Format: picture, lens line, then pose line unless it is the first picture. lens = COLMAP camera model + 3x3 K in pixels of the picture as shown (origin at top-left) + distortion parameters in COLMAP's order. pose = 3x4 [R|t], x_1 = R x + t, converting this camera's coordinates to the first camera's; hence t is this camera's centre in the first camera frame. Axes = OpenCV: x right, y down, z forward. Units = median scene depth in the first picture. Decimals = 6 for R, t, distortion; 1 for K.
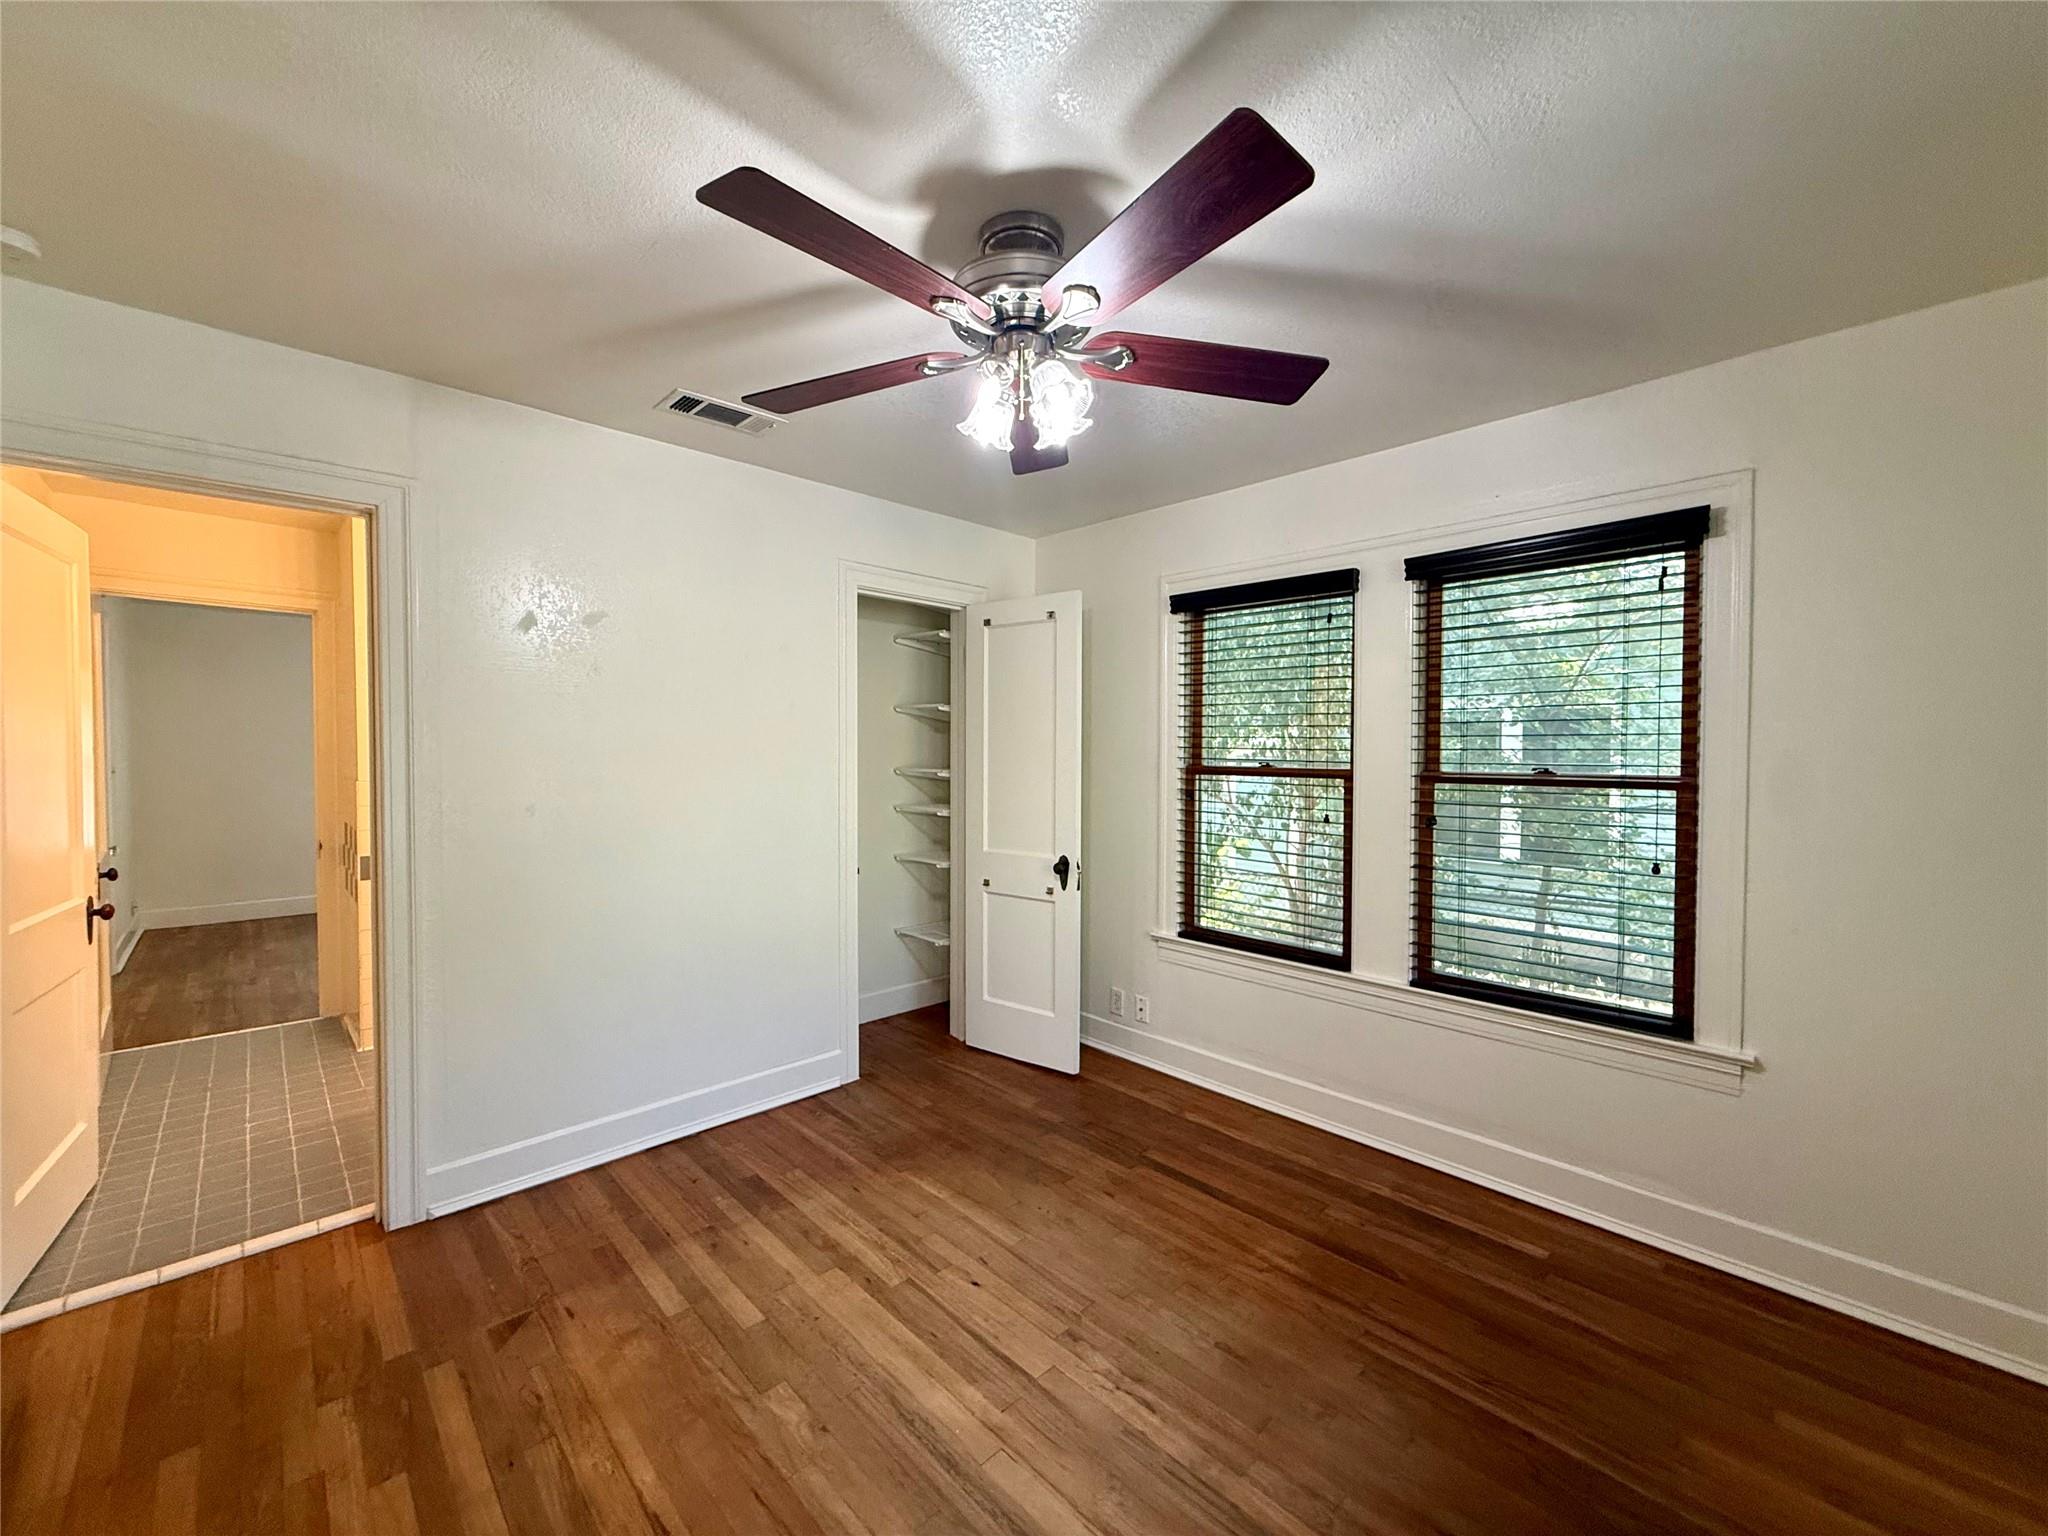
lens RADIAL K [[820.4, 0, 995.3], [0, 820.4, 761.1], [0, 0, 1]] dist [-0.003662, 0.001221]
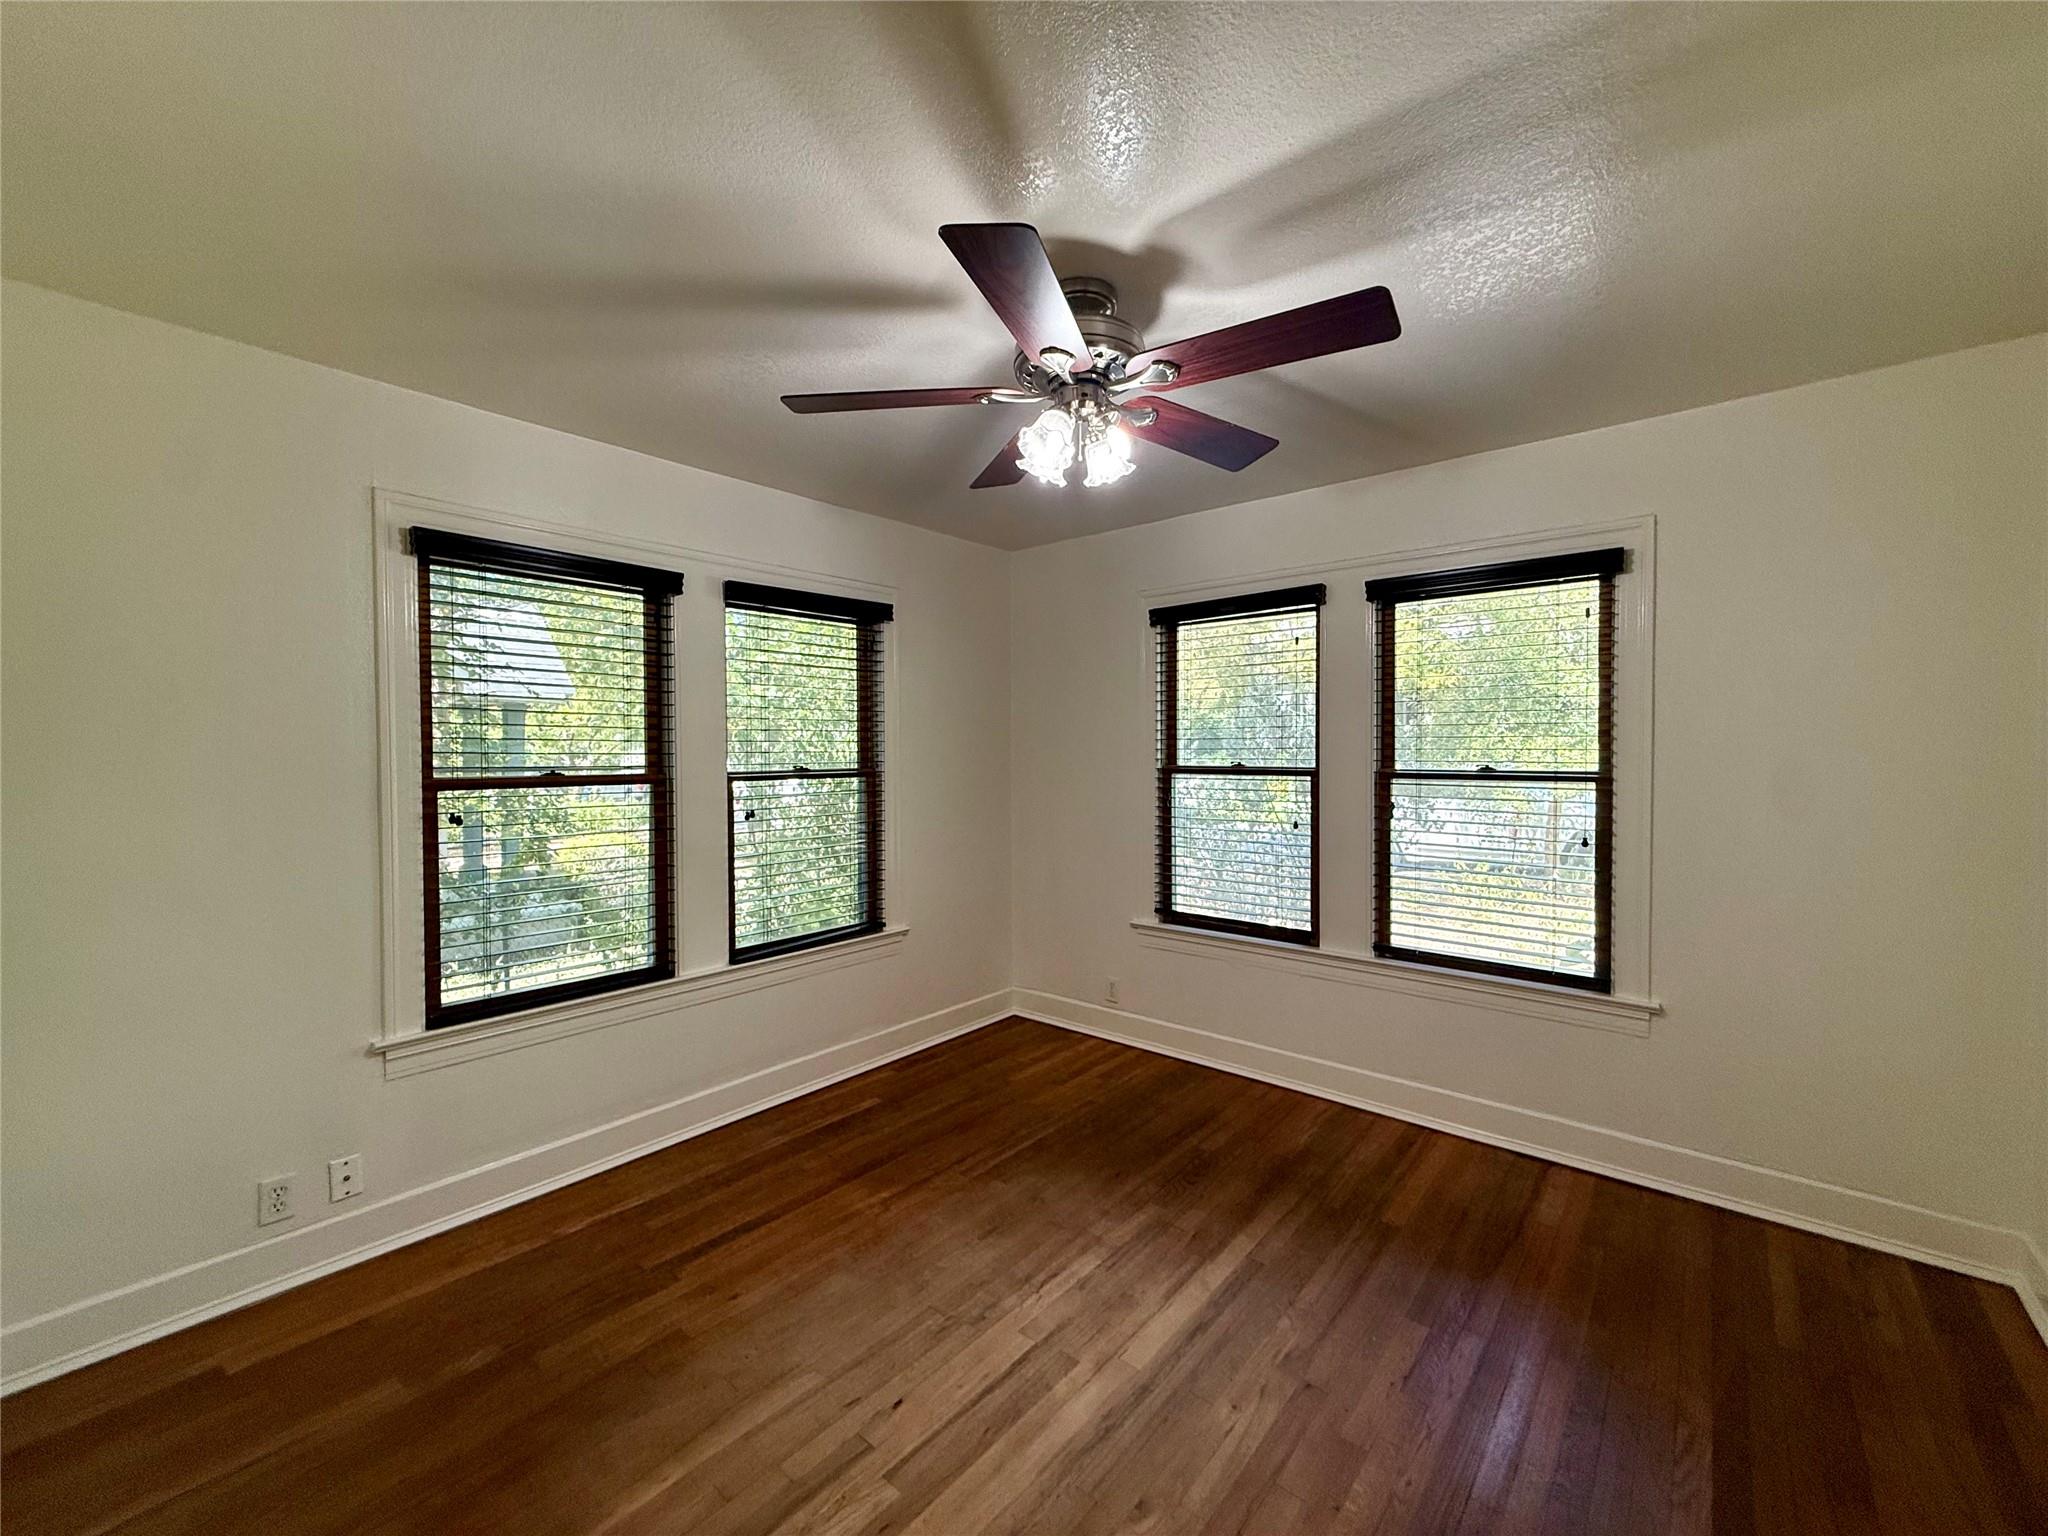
lens RADIAL K [[820.4, 0, 1039.8], [0, 820.4, 758.3], [0, 0, 1]] dist [-0.003662, 0.001221]
pose [[-0.133720, -0.012190, 0.990944, -0.795673], [0.022950, 0.999618, 0.015393, -0.017593], [-0.990753, 0.024801, -0.133390, 0.891812]]
